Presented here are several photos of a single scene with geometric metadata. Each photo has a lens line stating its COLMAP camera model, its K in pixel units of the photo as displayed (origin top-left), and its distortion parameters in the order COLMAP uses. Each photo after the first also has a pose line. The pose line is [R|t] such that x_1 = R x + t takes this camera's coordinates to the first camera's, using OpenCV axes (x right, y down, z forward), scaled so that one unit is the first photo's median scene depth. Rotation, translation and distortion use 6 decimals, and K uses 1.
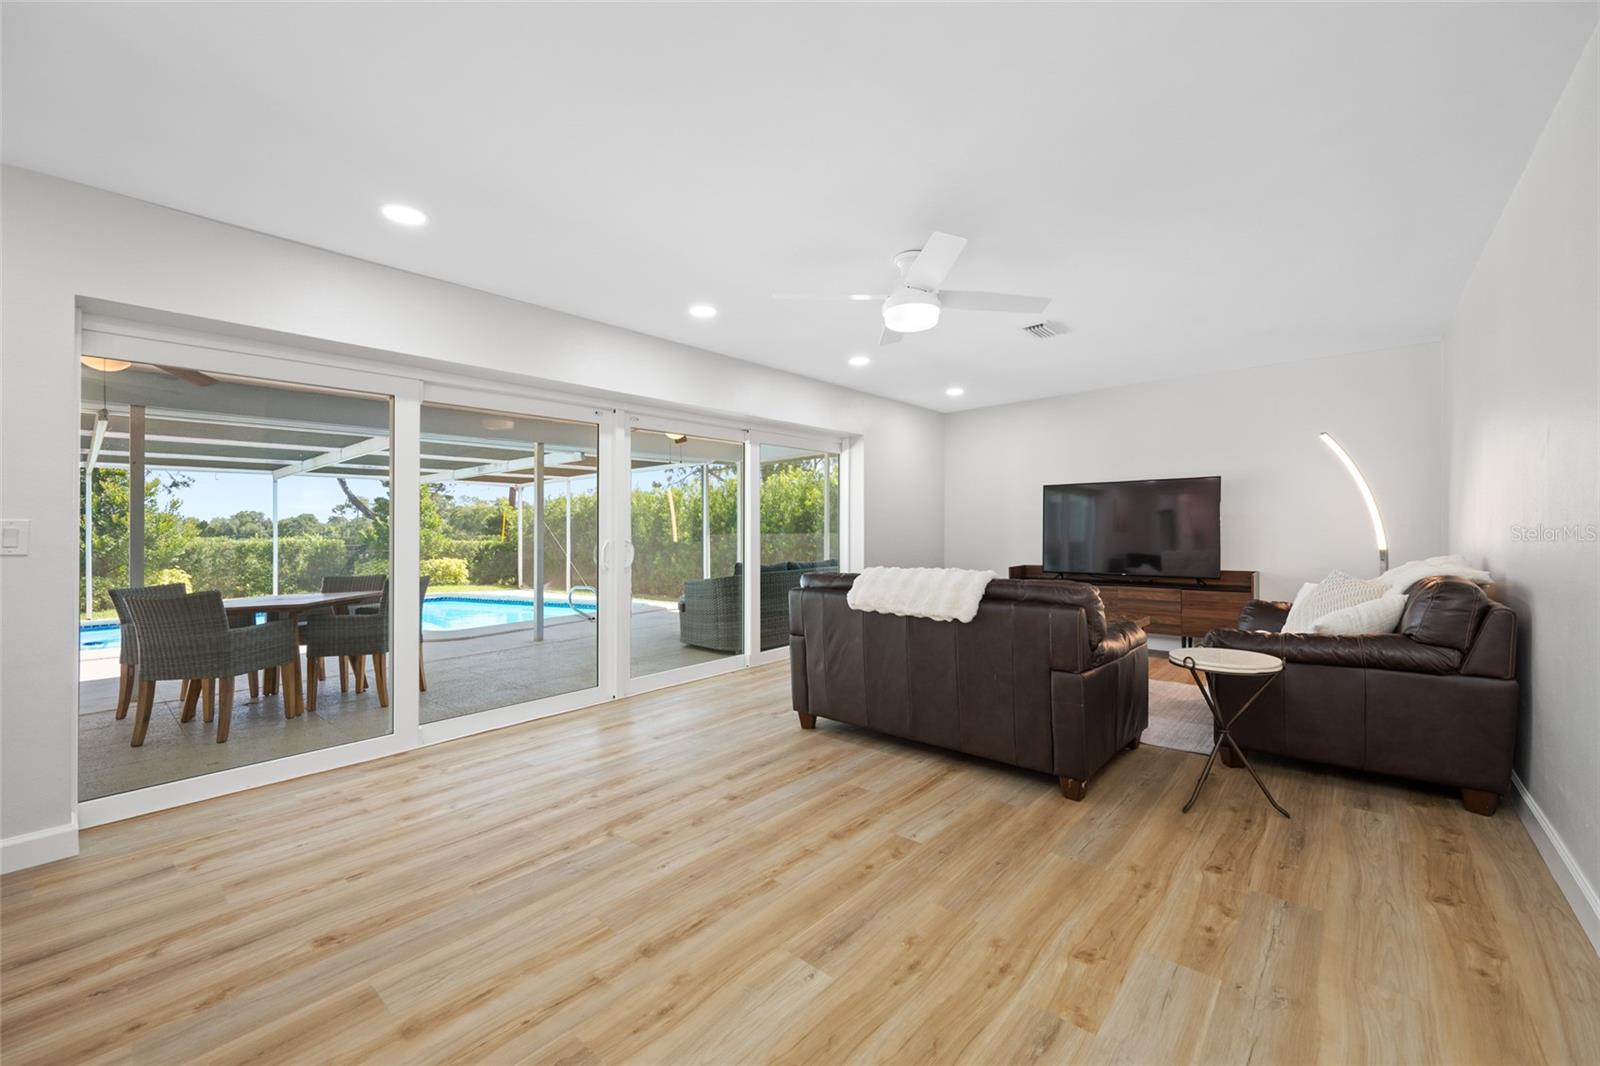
lens RADIAL K [[631.5, 0, 804.4], [0, 631.5, 531.7], [0, 0, 1]] dist [0.001085, 0.000046]
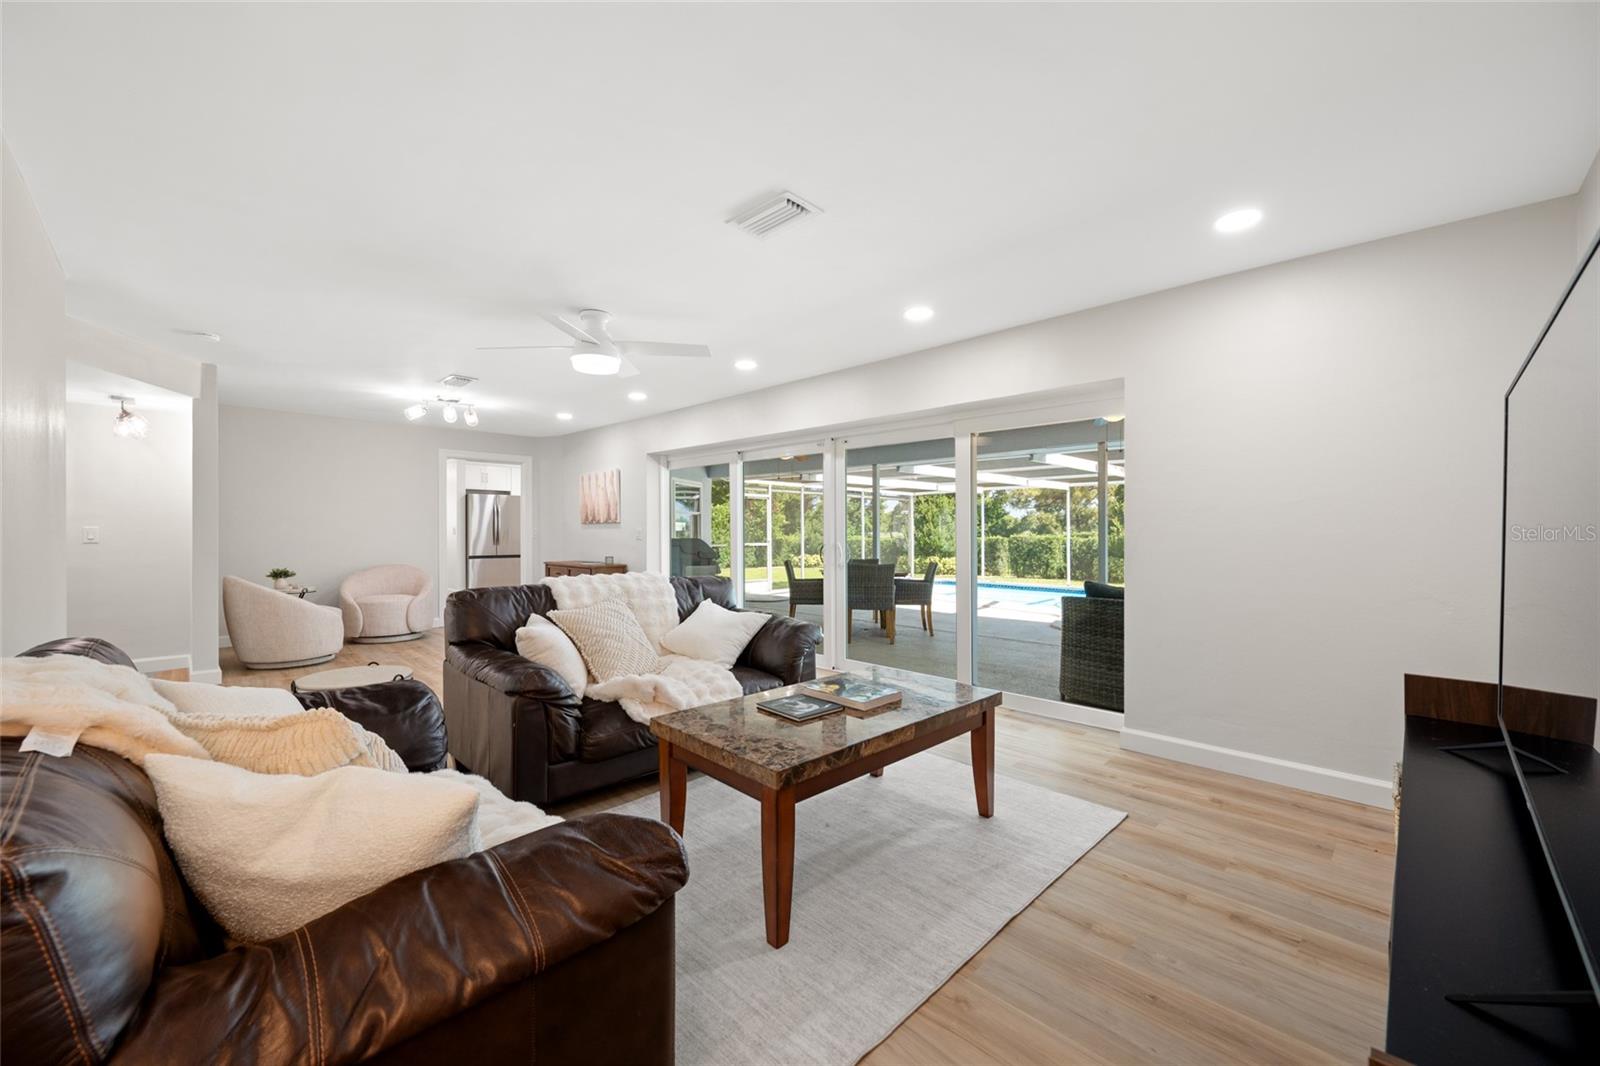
lens RADIAL K [[631.5, 0, 803.9], [0, 631.5, 524.8], [0, 0, 1]] dist [0.001085, 0.000046]
pose [[-0.069688, 0.013279, -0.997480, 0.796343], [-0.005034, 0.999894, 0.013663, -0.038137], [0.997556, 0.005973, -0.069613, 0.837127]]
